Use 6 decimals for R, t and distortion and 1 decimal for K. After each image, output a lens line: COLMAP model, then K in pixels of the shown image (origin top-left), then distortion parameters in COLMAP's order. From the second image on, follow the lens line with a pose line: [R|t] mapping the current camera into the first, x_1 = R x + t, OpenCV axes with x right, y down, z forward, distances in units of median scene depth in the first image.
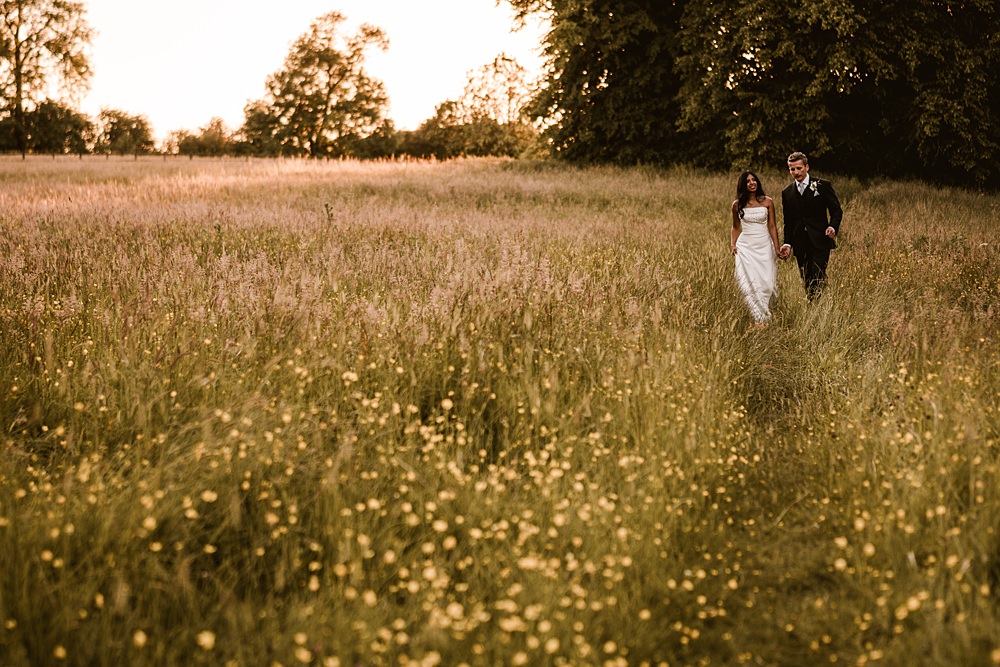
lens RADIAL K [[1483.8, 0, 498.0], [0, 1483.8, 340.7], [0, 0, 1]] dist [-0.158669, 0.000000]
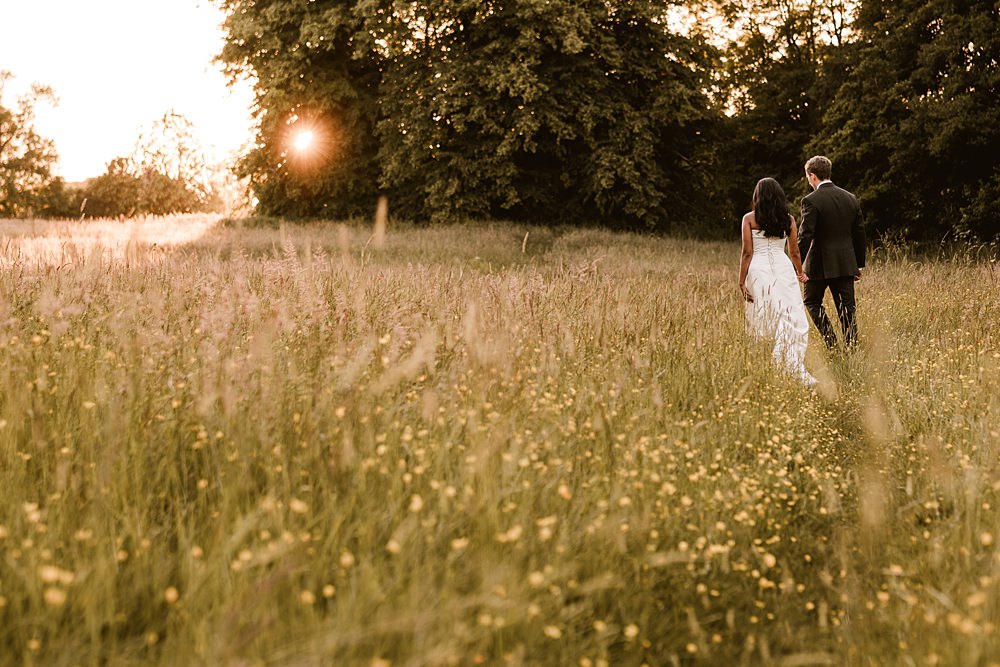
lens RADIAL K [[1483.8, 0, 503.9], [0, 1483.8, 326.1], [0, 0, 1]] dist [-0.158669, 0.000000]
pose [[0.973002, -0.033333, 0.228379, -0.045030], [0.043220, 0.998326, -0.038427, 0.008239], [-0.226716, 0.047260, 0.972814, -0.095665]]
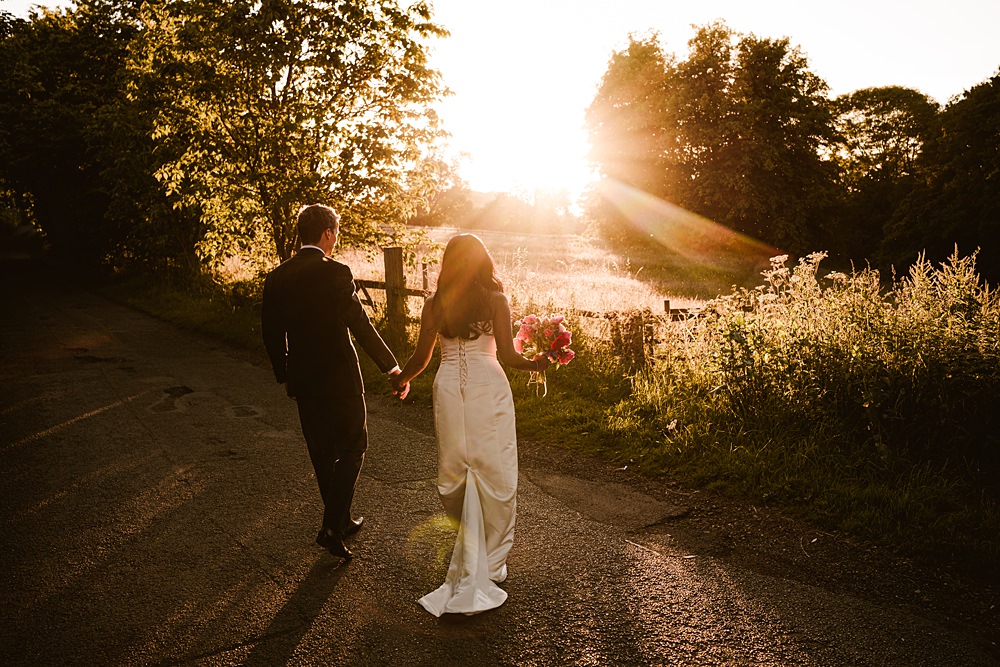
lens RADIAL K [[885.8, 0, 499.9], [0, 885.8, 327.3], [0, 0, 1]] dist [-0.126938, 0.015197]
pose [[0.999361, 0.034702, 0.008572, -0.132945], [-0.034733, 0.999391, 0.003473, 0.009218], [-0.008446, -0.003769, 0.999957, -0.325684]]
